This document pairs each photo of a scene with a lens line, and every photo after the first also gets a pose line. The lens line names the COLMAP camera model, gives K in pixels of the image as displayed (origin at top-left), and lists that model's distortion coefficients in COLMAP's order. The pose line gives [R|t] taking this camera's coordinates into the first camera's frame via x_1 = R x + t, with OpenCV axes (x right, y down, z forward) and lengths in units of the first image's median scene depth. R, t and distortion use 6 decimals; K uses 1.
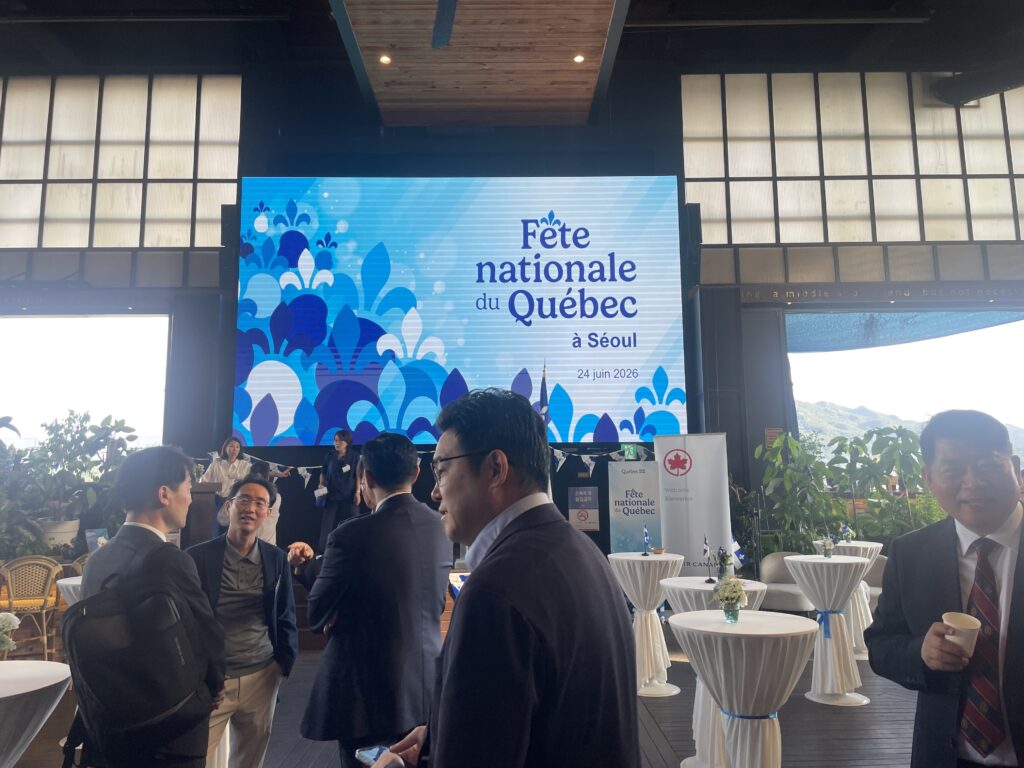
lens RADIAL K [[761.3, 0, 508.1], [0, 761.3, 375.3], [0, 0, 1]] dist [0.056202, -0.075851]
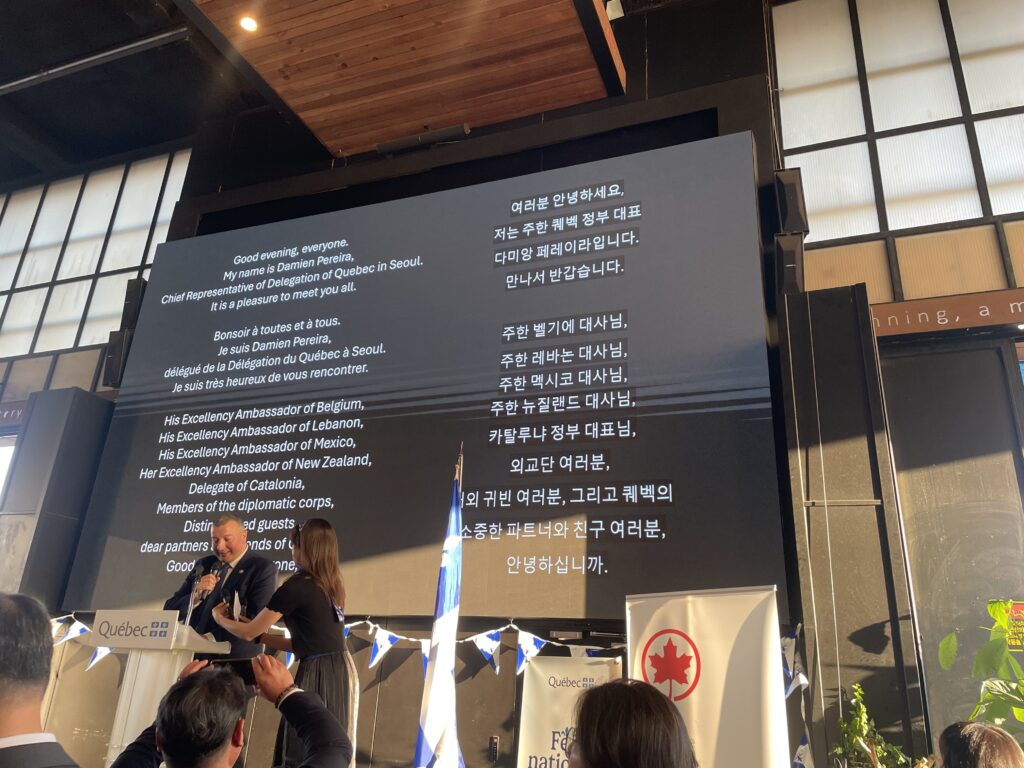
lens RADIAL K [[761.3, 0, 520.7], [0, 761.3, 377.2], [0, 0, 1]] dist [0.056202, -0.075851]
pose [[0.927426, -0.085776, -0.364038, 0.244448], [-0.008175, 0.968463, -0.249022, 0.054815], [0.373918, 0.233925, 0.897477, 0.457225]]
